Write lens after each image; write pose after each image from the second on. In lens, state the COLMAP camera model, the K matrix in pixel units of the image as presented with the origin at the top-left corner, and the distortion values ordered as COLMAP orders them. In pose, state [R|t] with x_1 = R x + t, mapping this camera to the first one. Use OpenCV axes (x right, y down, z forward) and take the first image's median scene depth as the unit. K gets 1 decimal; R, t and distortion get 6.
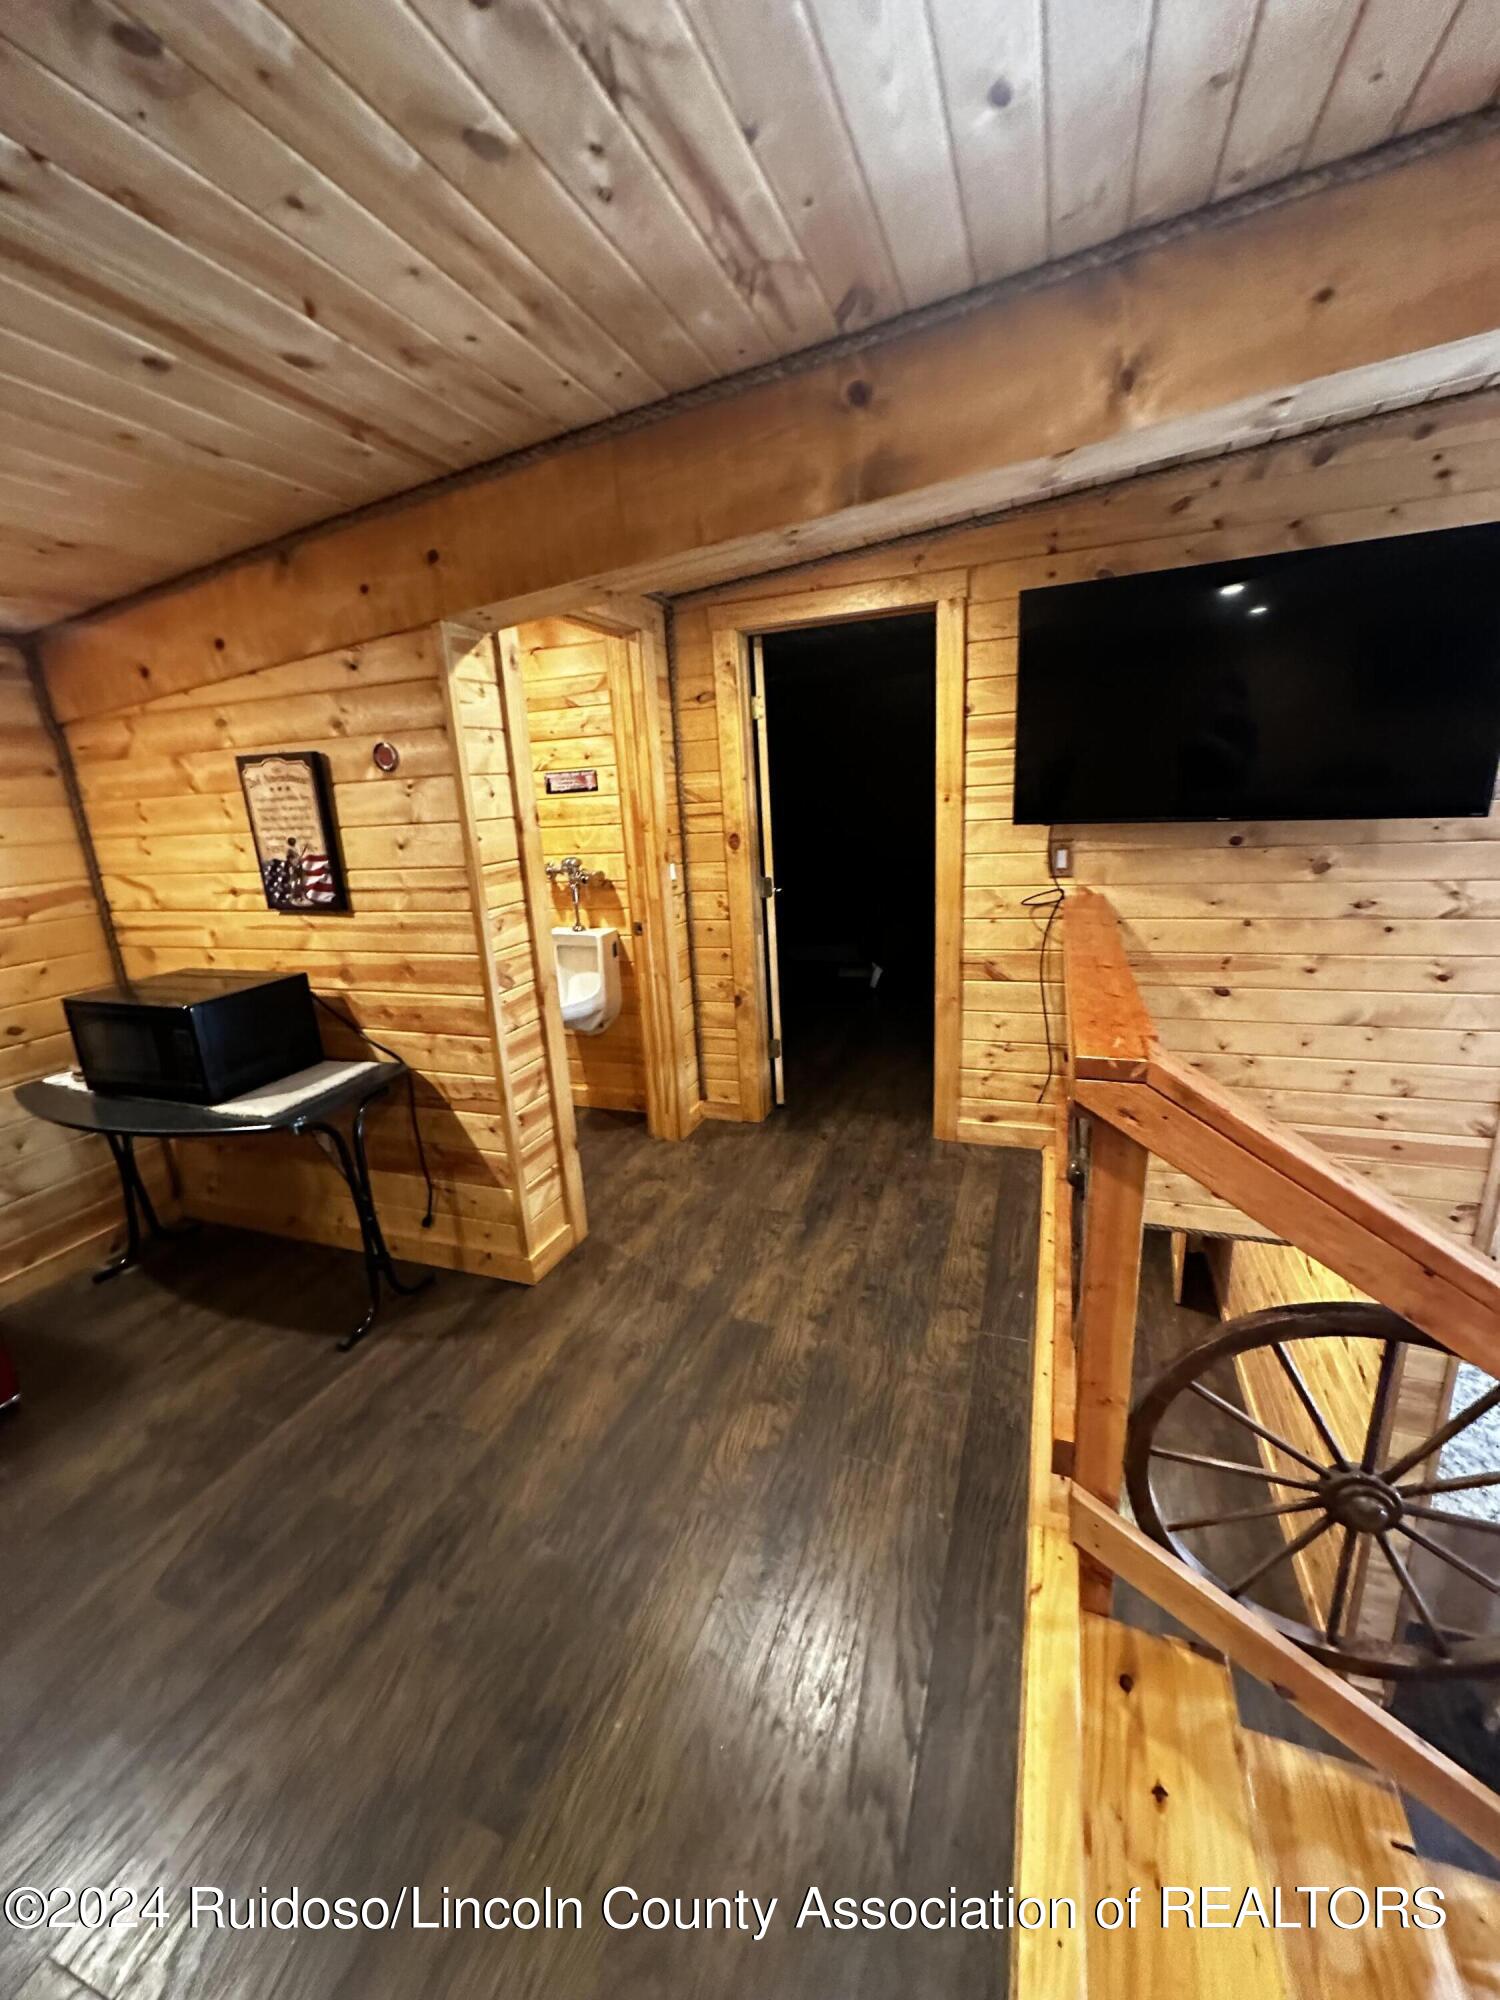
lens RADIAL K [[800.0, 0, 756.3], [0, 800.0, 1000.4], [0, 0, 1]] dist [-0.004365, 0.001103]
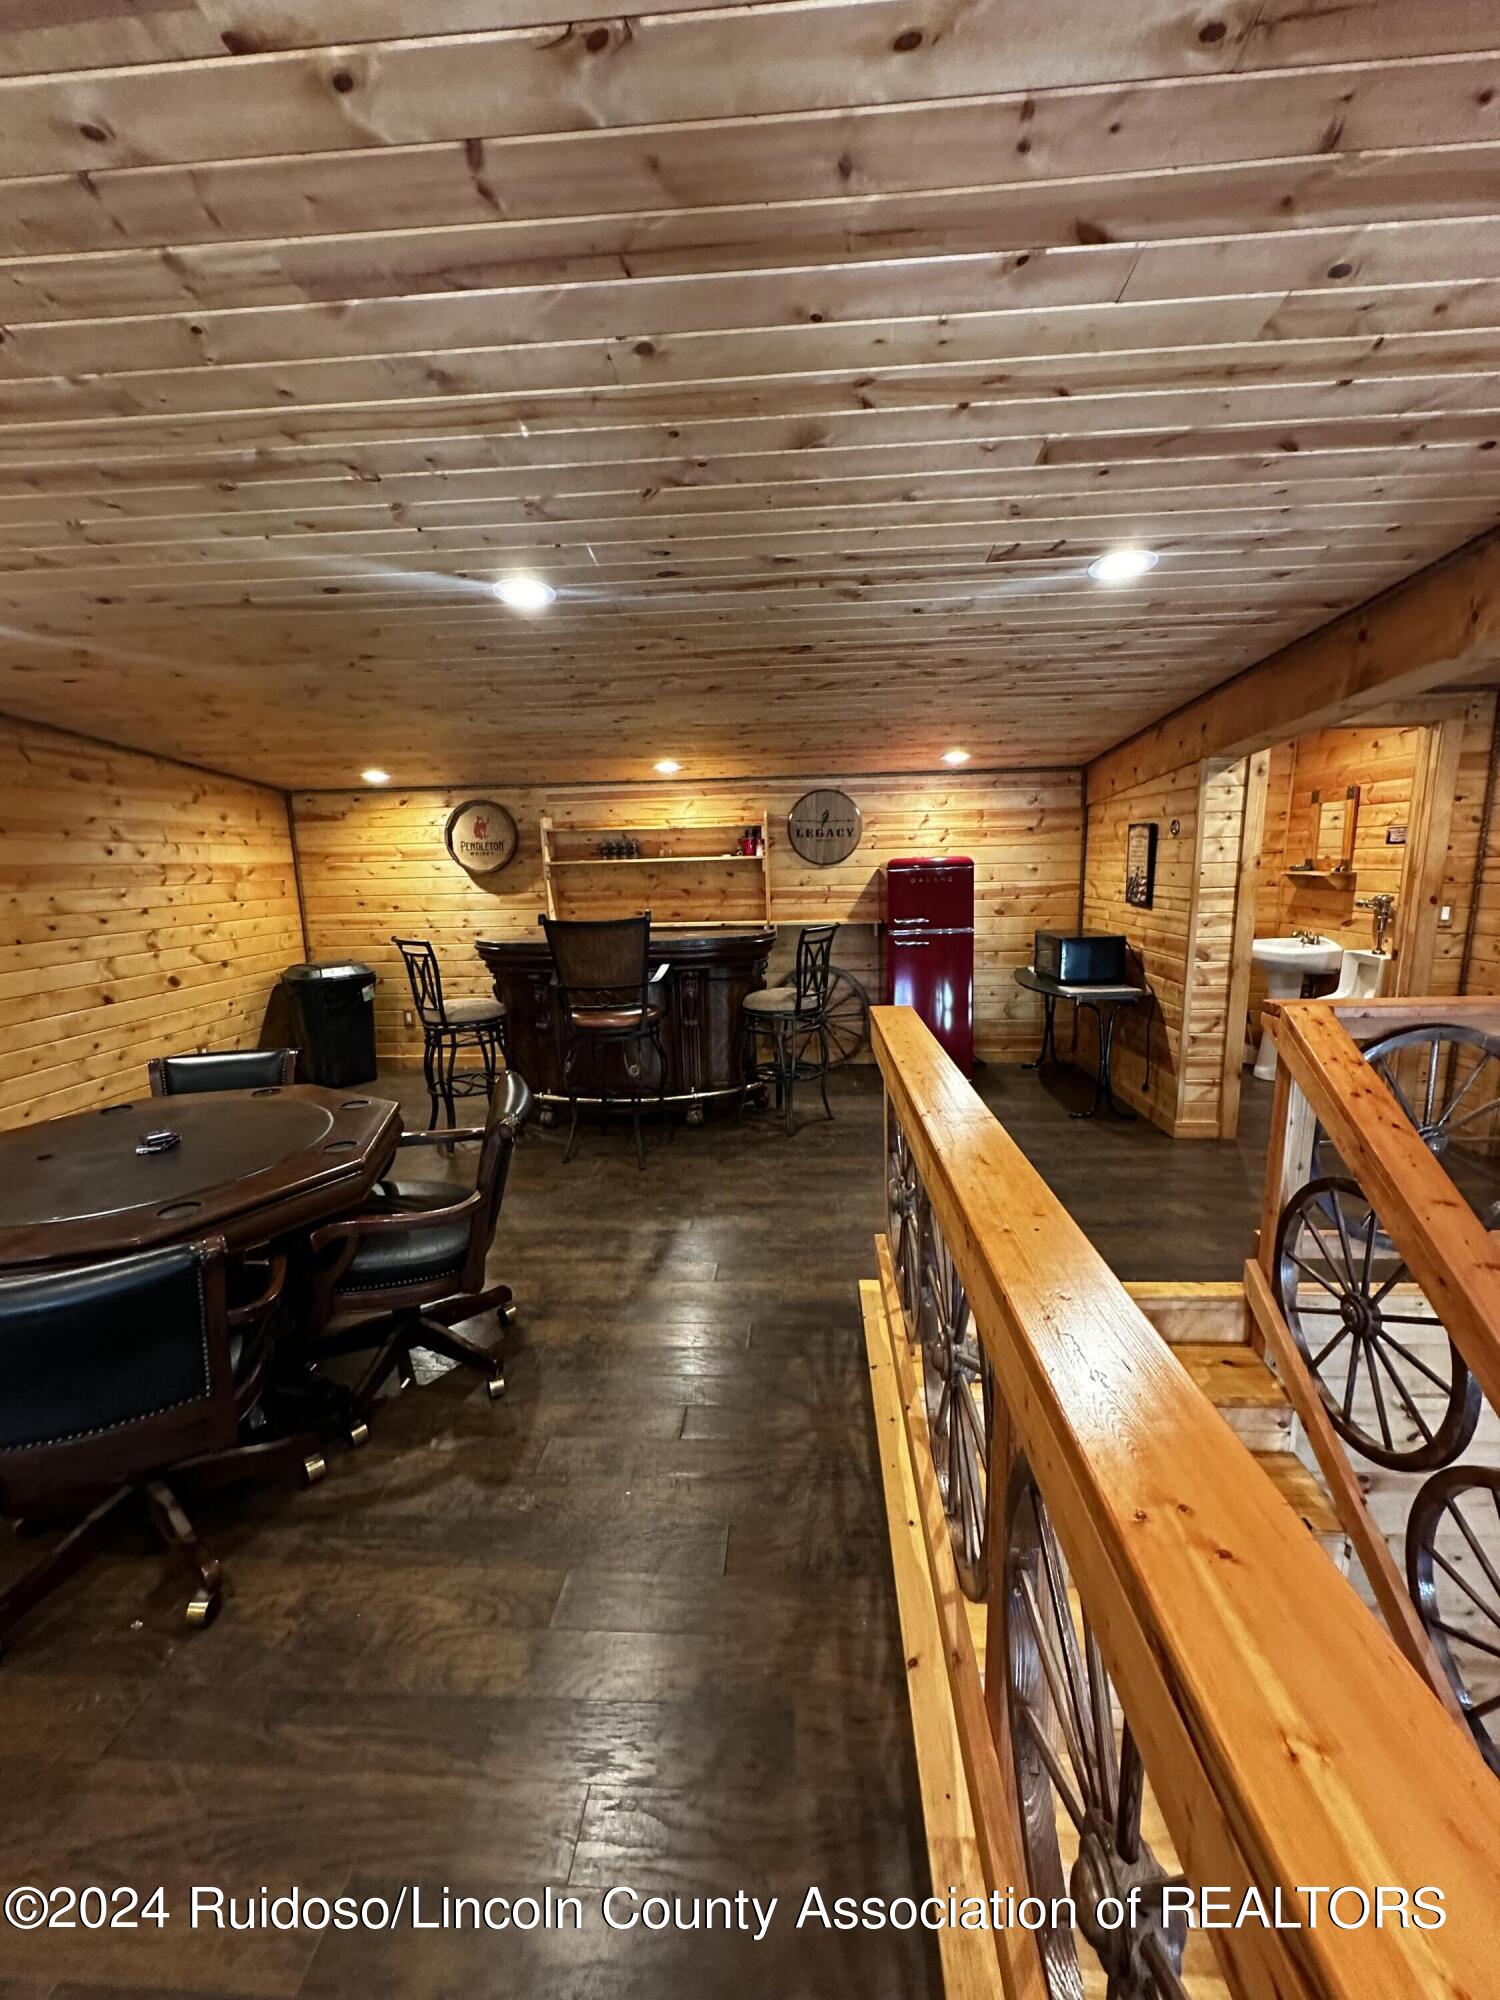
lens RADIAL K [[800.0, 0, 746.5], [0, 800.0, 996.4], [0, 0, 1]] dist [-0.004365, 0.001103]
pose [[0.280209, 0.209852, -0.936720, 0.969895], [-0.235993, 0.960924, 0.144680, 0.040098], [0.930478, 0.180519, 0.318783, -0.415296]]
